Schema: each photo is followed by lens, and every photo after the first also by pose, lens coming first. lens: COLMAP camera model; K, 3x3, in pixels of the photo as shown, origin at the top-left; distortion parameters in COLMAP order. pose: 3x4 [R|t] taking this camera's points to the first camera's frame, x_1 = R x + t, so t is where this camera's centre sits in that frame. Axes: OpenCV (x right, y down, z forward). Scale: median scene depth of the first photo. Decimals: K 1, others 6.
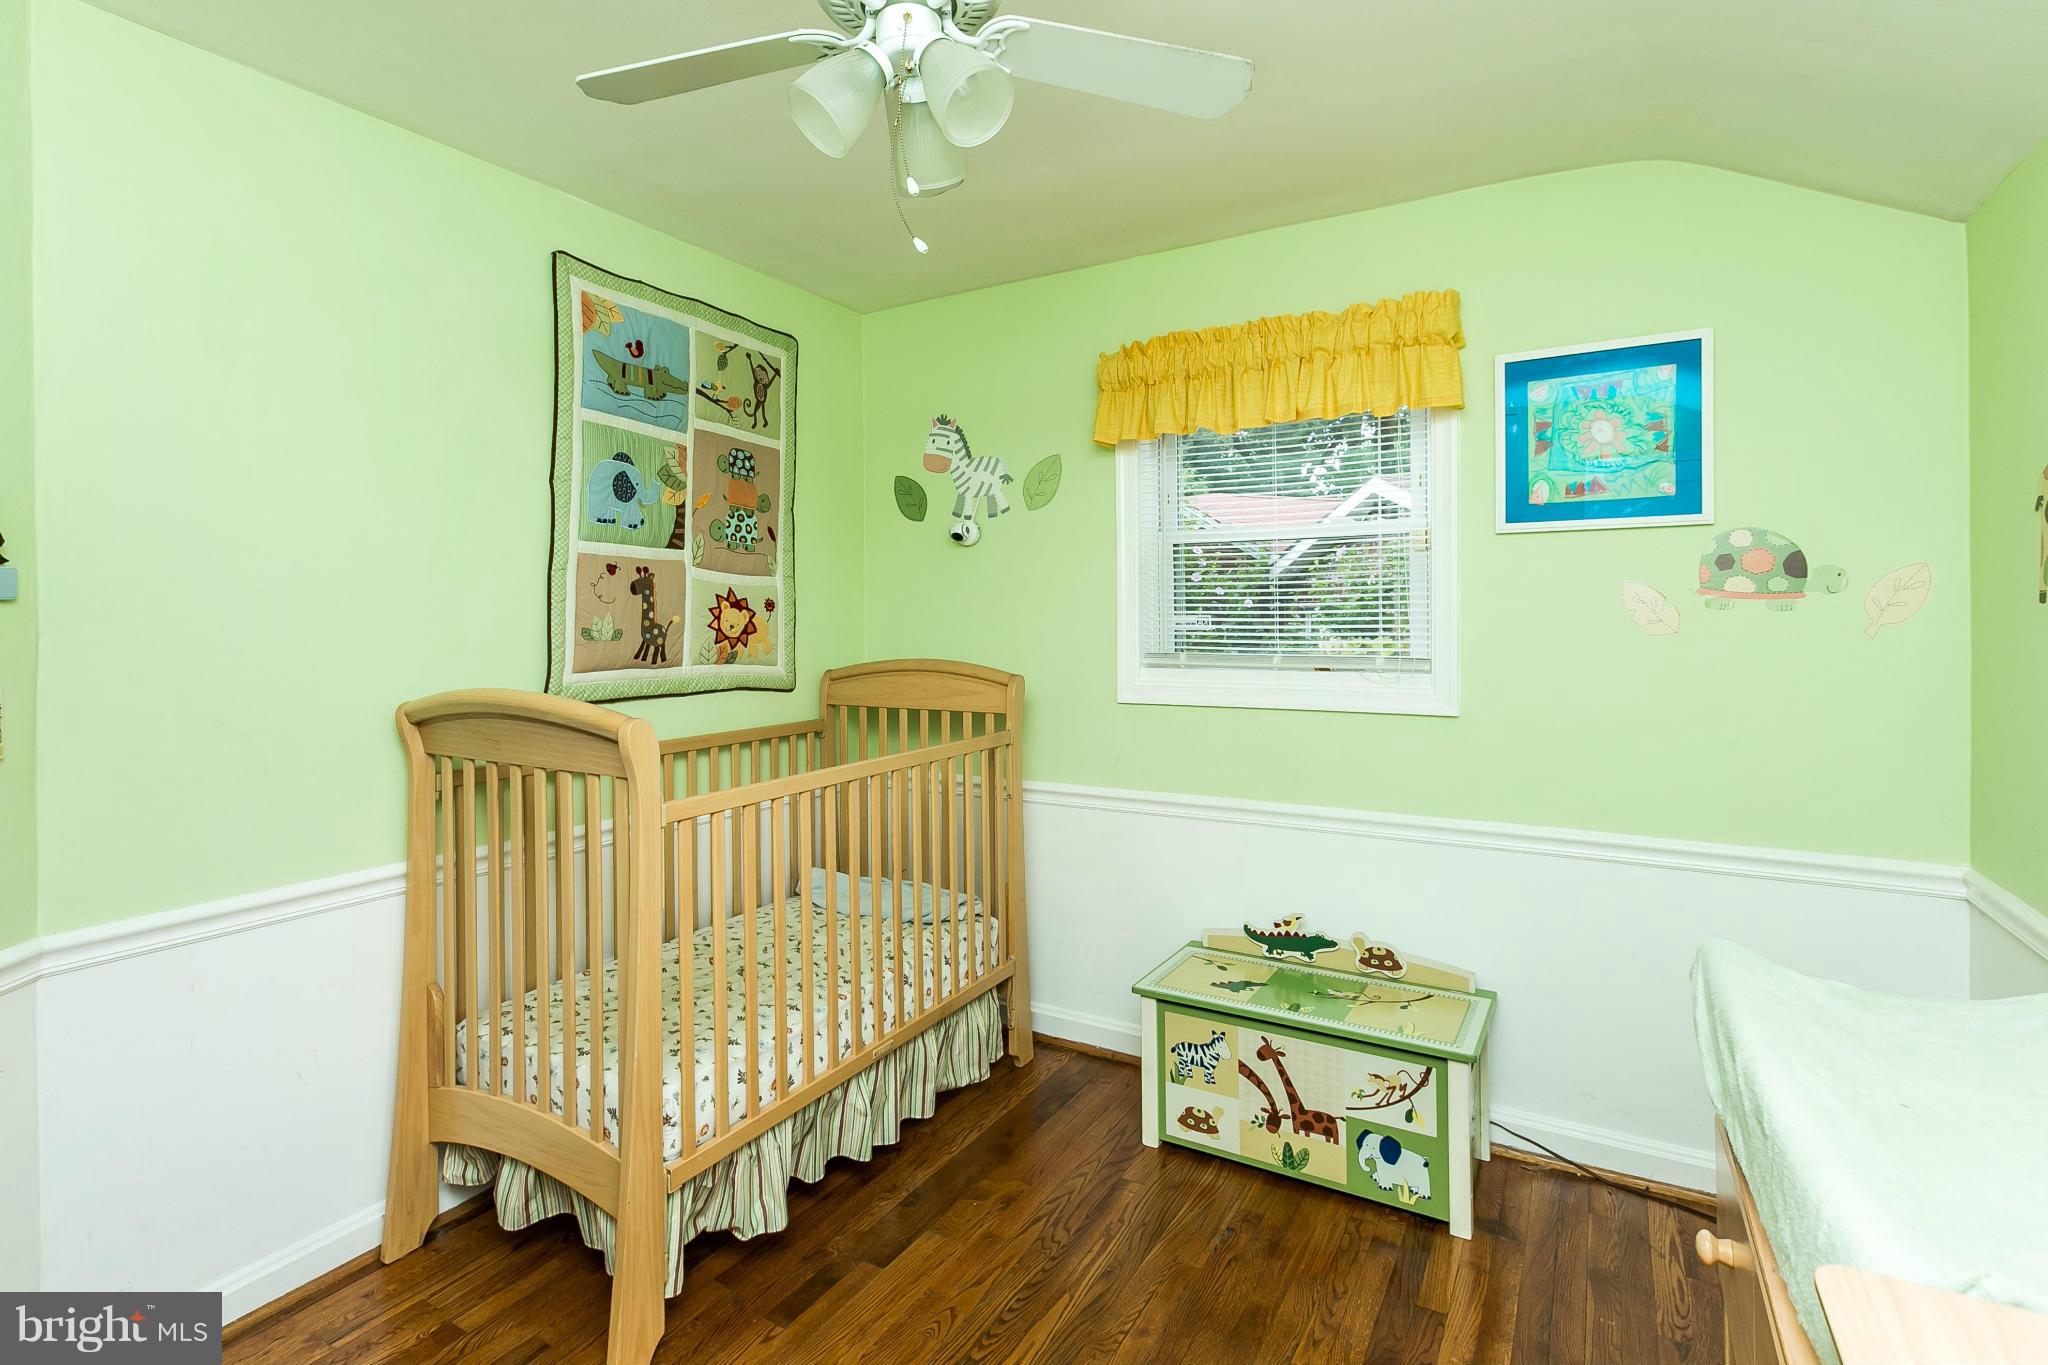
lens RADIAL K [[973.2, 0, 991.7], [0, 973.2, 640.9], [0, 0, 1]] dist [-0.001193, -0.000401]
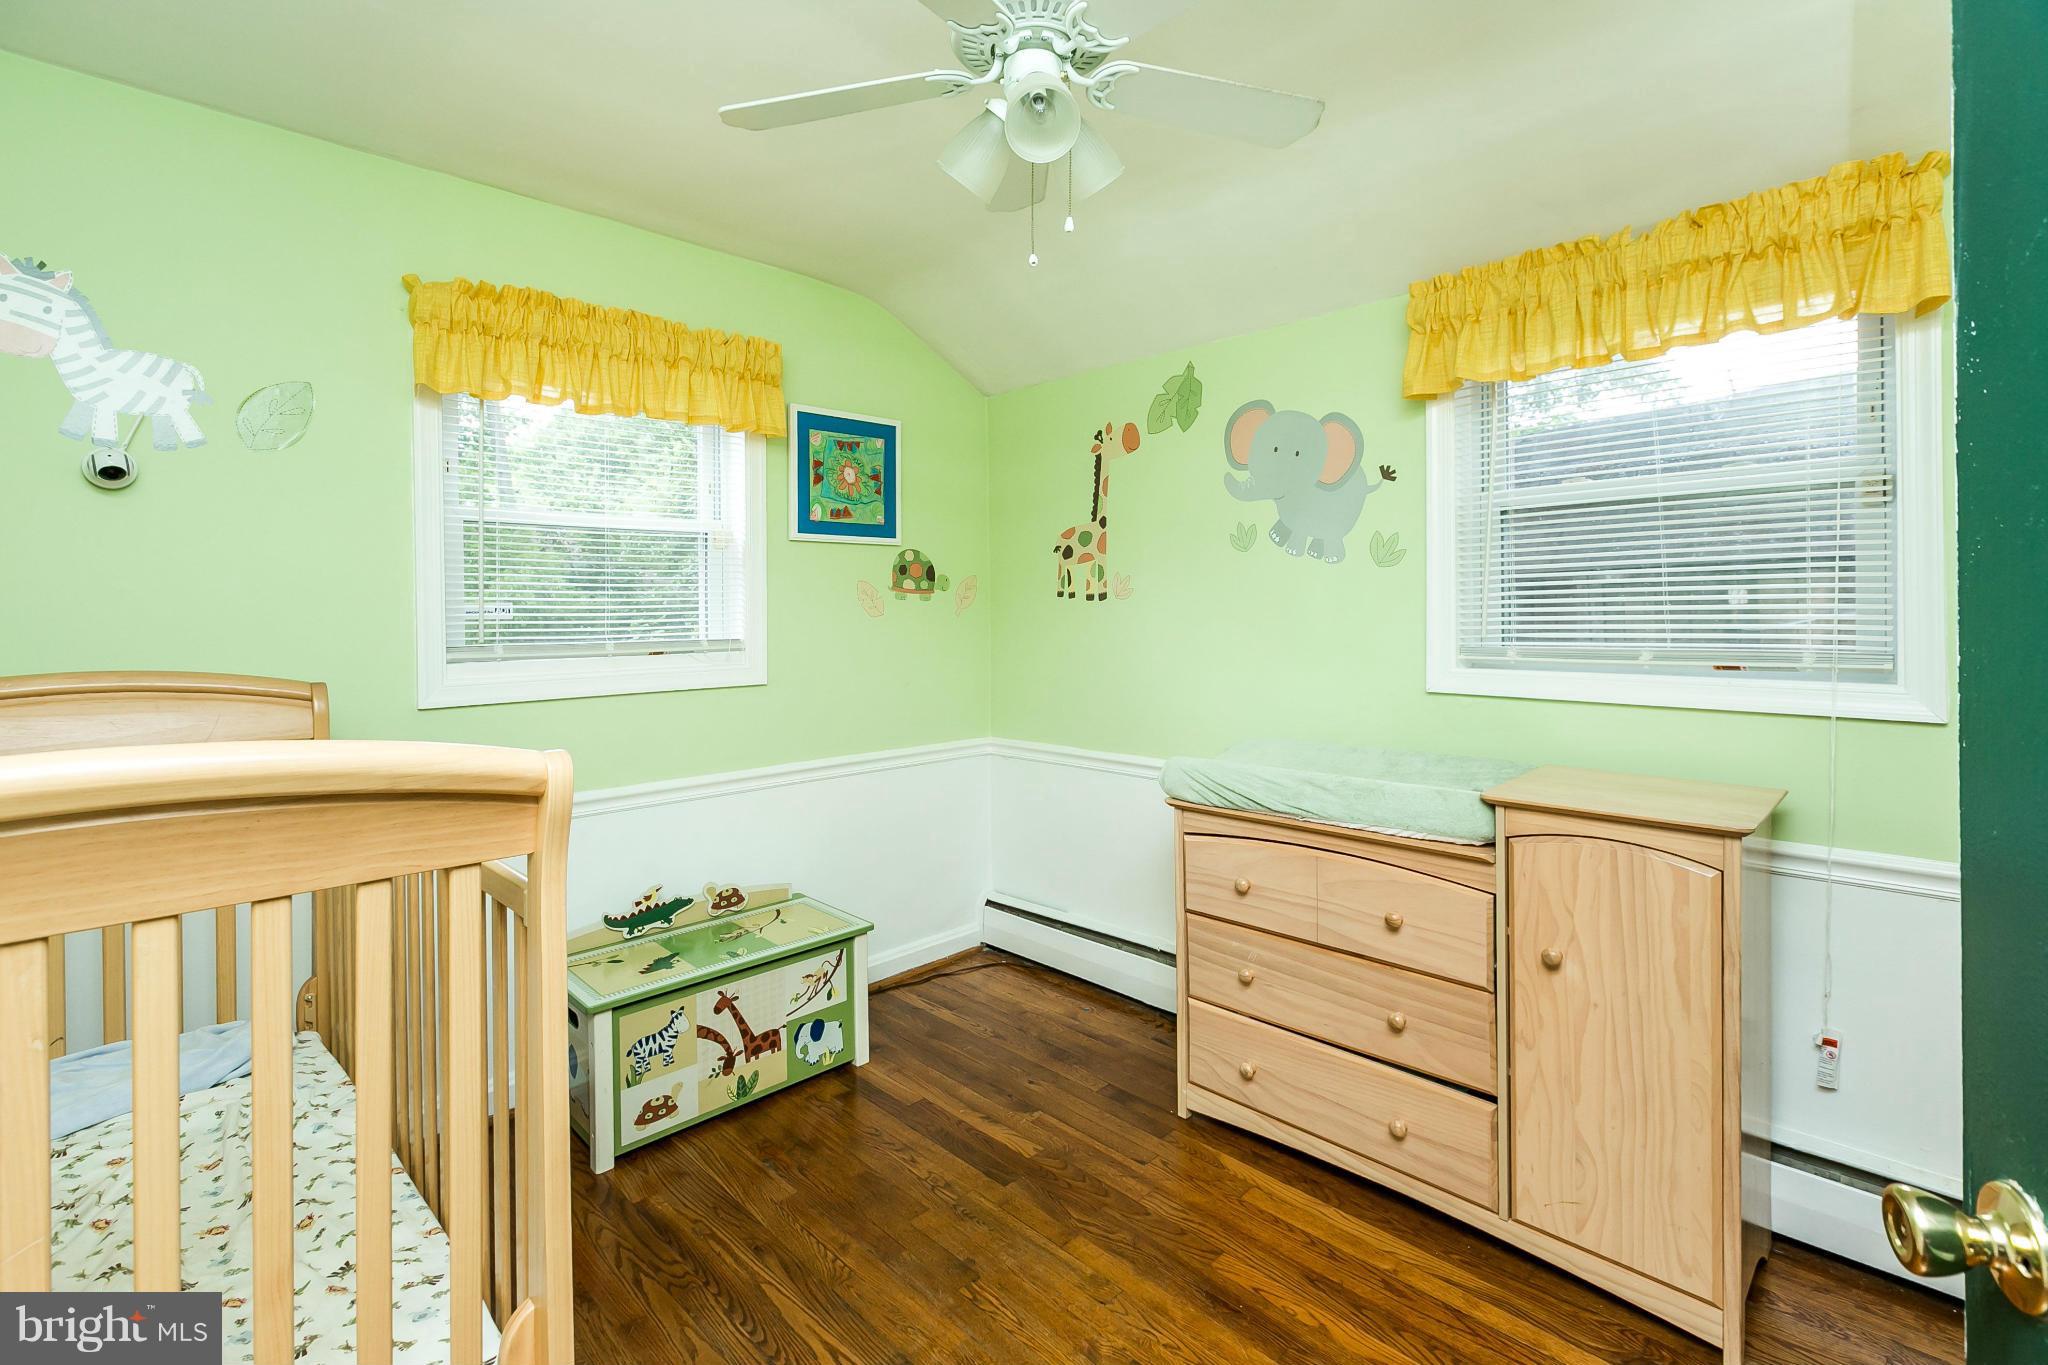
lens RADIAL K [[918.5, 0, 1016.5], [0, 918.5, 629.8], [0, 0, 1]] dist [-0.000724, 0.000586]
pose [[0.266421, -0.021030, 0.963627, -0.603930], [0.028012, 0.999509, 0.014068, 0.000594], [-0.963450, 0.023245, 0.266880, 0.398389]]
